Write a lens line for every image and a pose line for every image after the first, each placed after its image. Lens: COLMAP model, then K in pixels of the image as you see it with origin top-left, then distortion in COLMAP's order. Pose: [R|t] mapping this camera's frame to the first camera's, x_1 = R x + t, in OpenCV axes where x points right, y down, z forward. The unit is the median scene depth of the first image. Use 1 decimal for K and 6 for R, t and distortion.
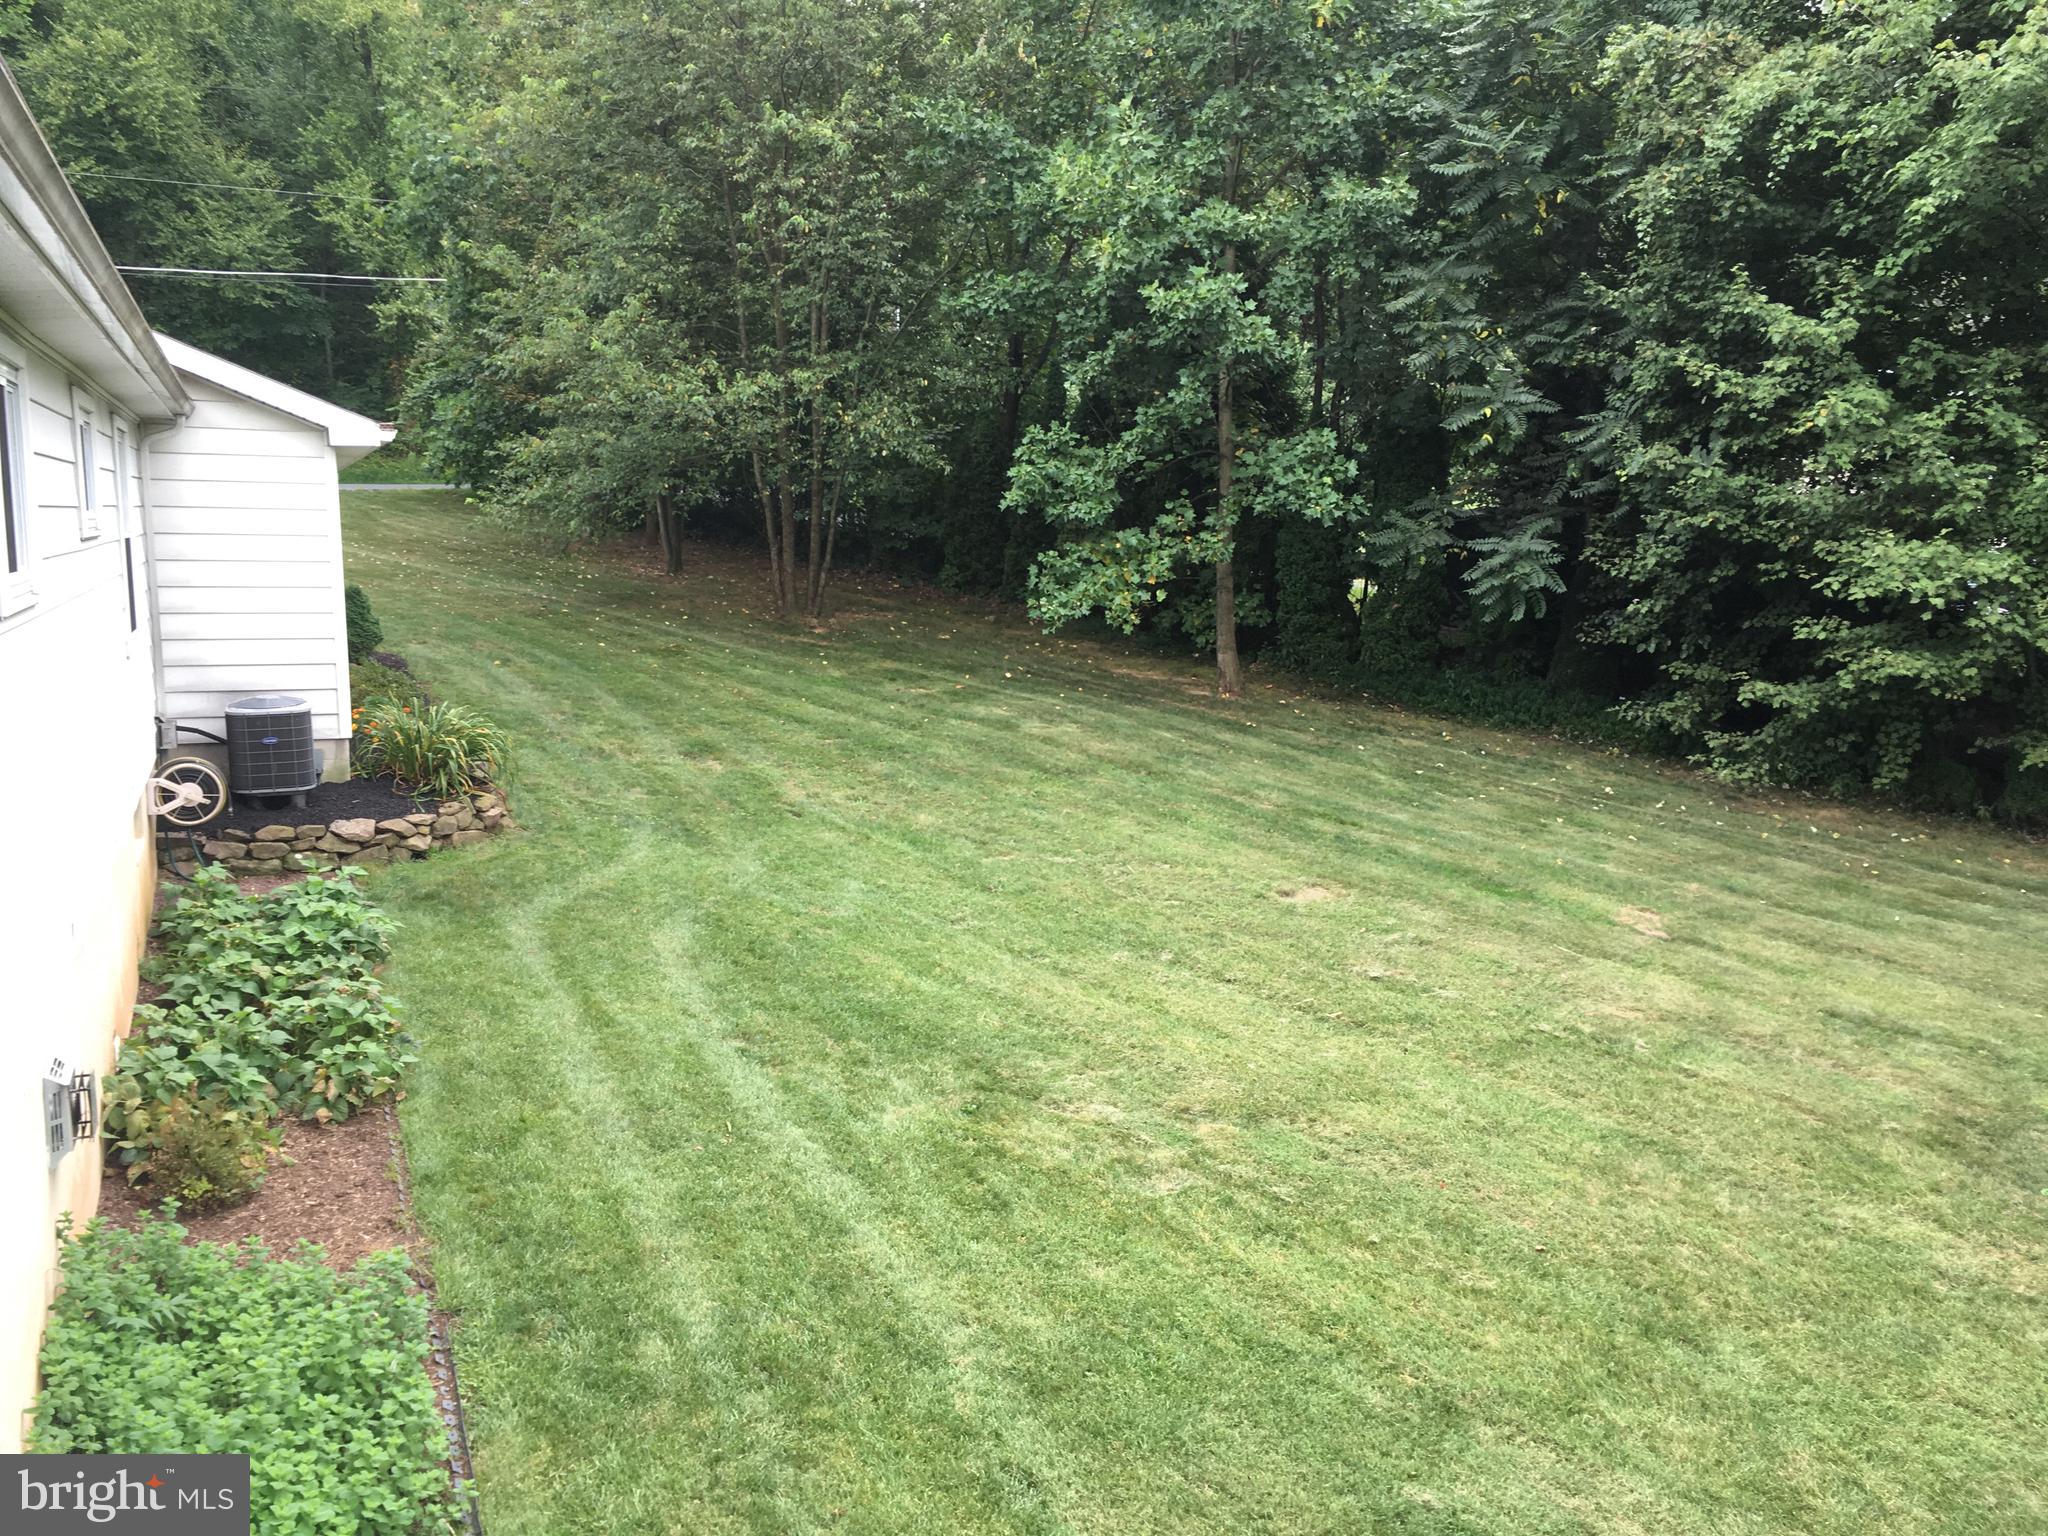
lens RADIAL K [[1731.6, 0, 1030.3], [0, 1731.6, 780.6], [0, 0, 1]] dist [0.084034, -0.100614]
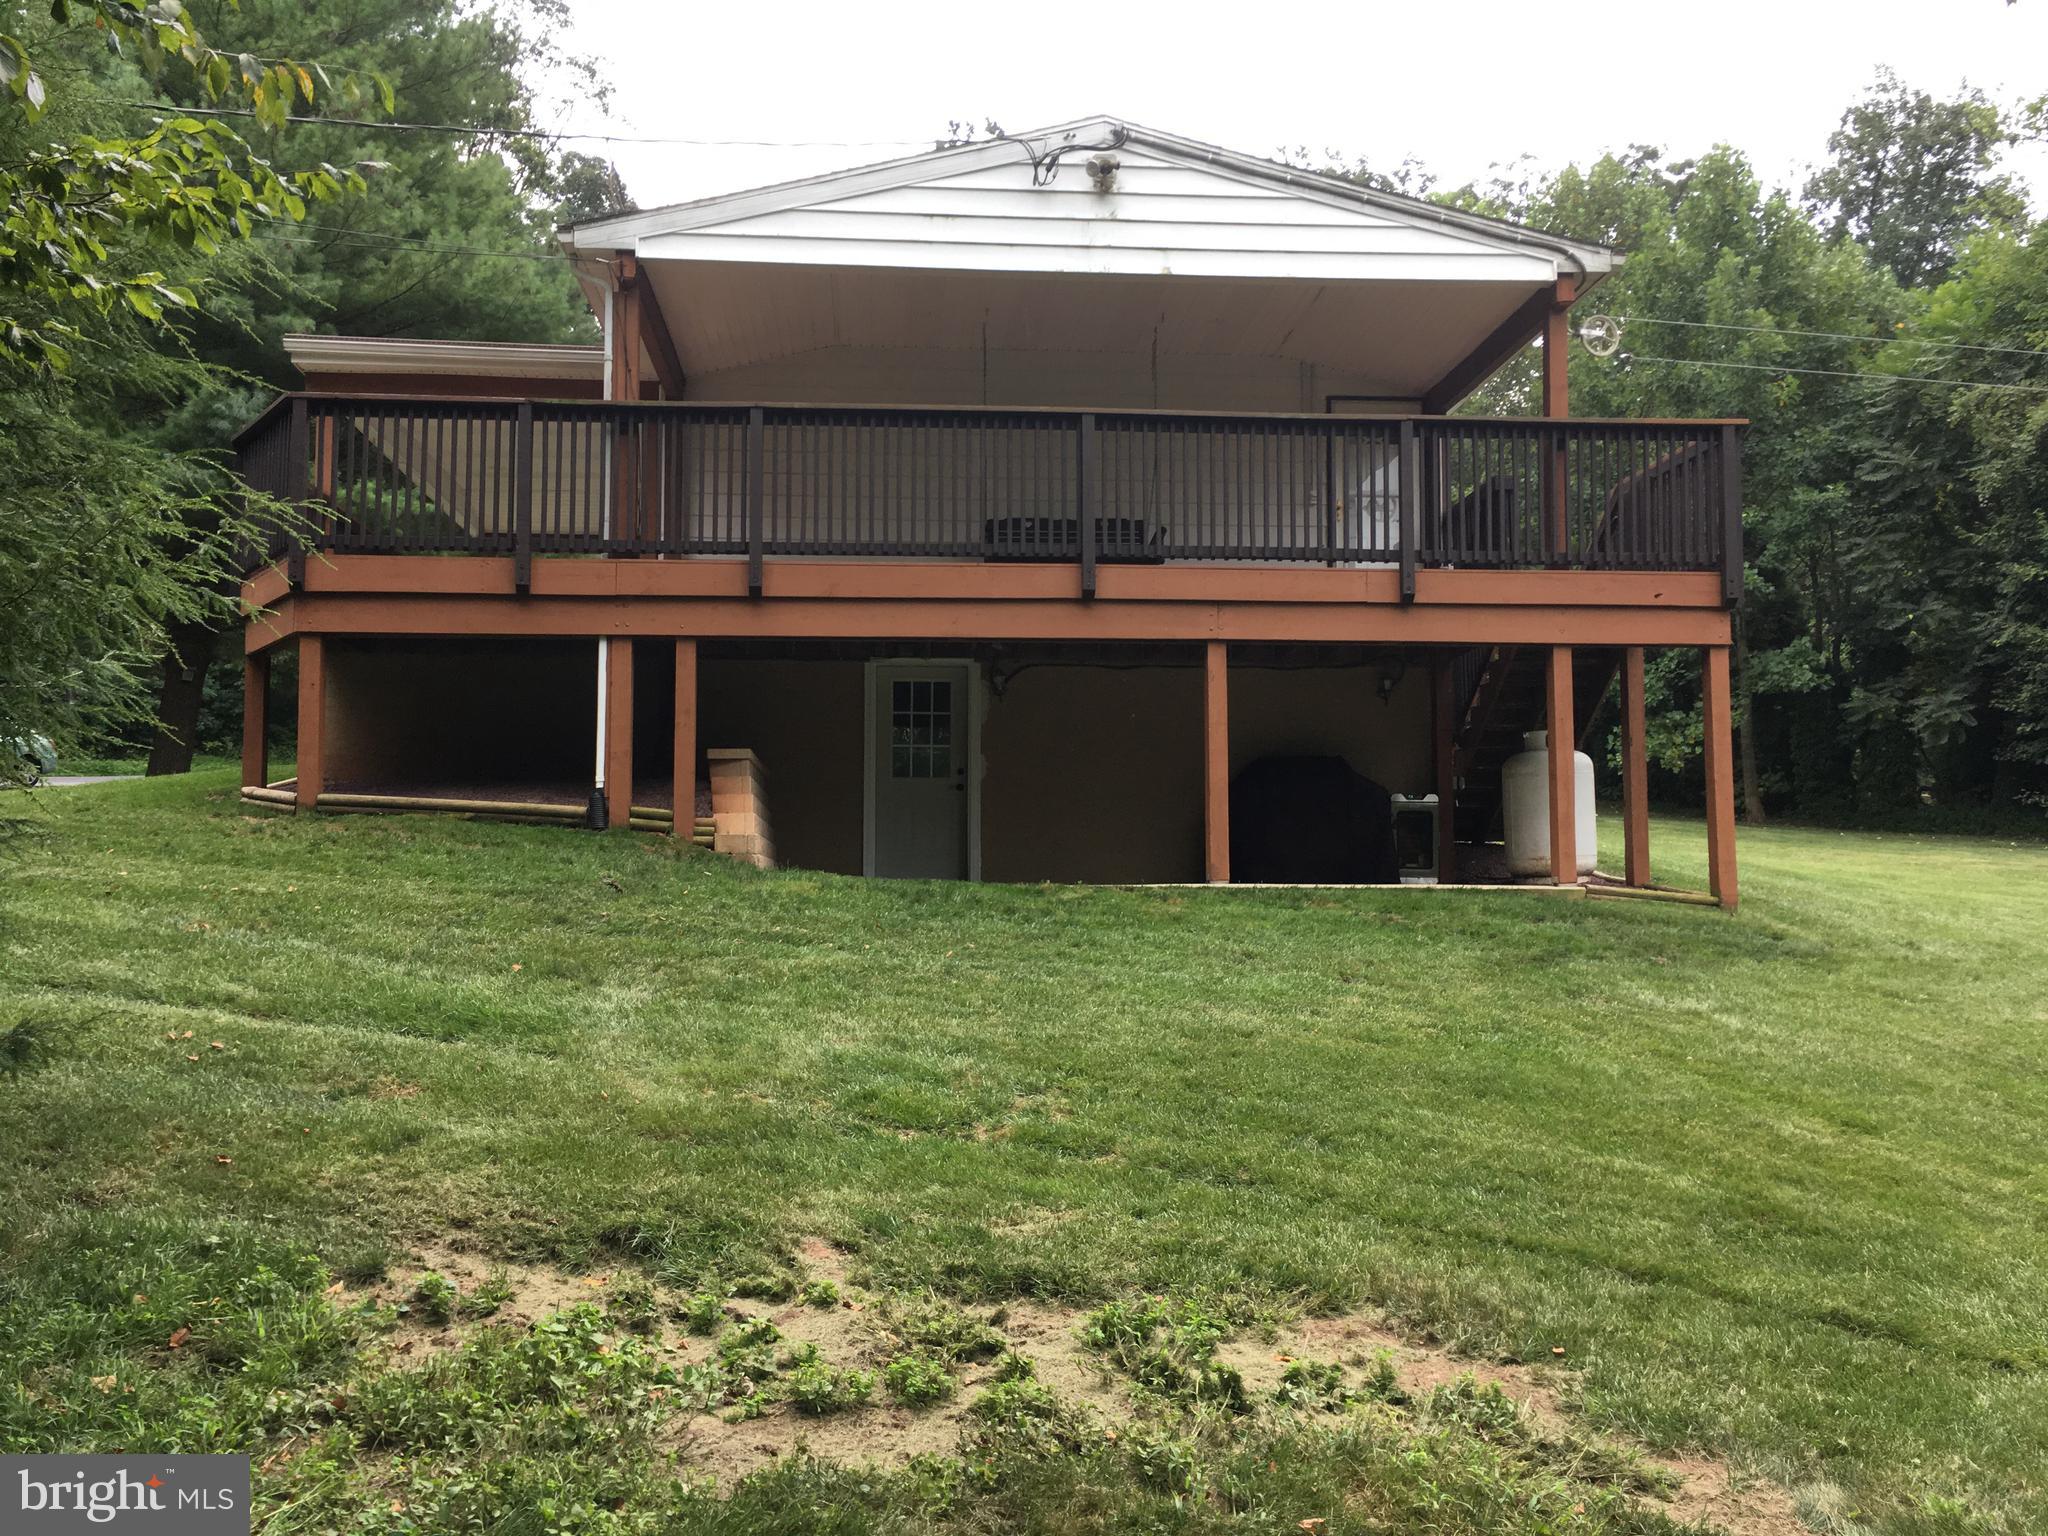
lens RADIAL K [[1731.6, 0, 1010.8], [0, 1731.6, 766.0], [0, 0, 1]] dist [0.084034, -0.100614]
pose [[0.945163, -0.035919, -0.324618, 0.001027], [-0.039482, 0.974078, -0.222740, 0.305653], [0.324204, 0.223342, 0.919245, -0.698928]]
